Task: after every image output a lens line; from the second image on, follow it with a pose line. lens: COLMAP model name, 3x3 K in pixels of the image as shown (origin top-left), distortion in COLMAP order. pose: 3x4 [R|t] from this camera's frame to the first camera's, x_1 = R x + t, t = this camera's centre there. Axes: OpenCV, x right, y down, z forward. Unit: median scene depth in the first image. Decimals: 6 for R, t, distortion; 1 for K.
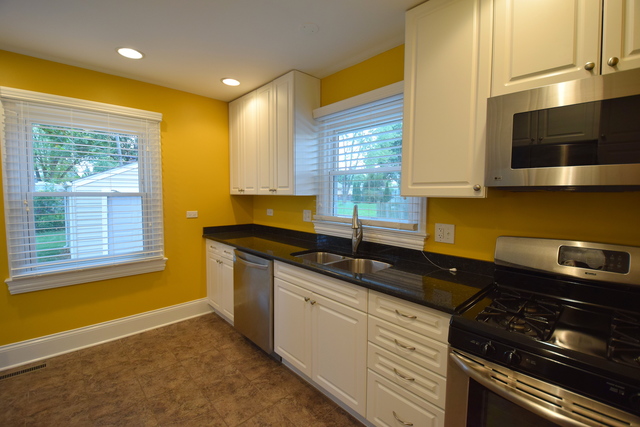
lens RADIAL K [[280.5, 0, 318.6], [0, 280.5, 212.0], [0, 0, 1]] dist [0.001172, -0.001783]
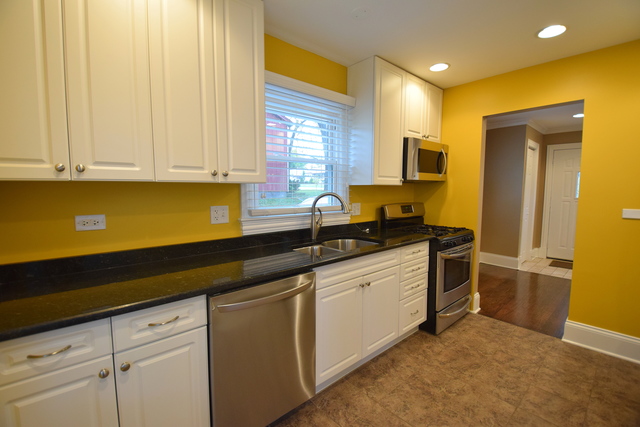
lens RADIAL K [[280.5, 0, 325.1], [0, 280.5, 210.6], [0, 0, 1]] dist [0.001172, -0.001783]
pose [[0.023423, -0.087028, 0.995930, -0.945876], [0.061880, 0.994420, 0.085441, -0.050477], [-0.997809, 0.059627, 0.028678, 0.992543]]
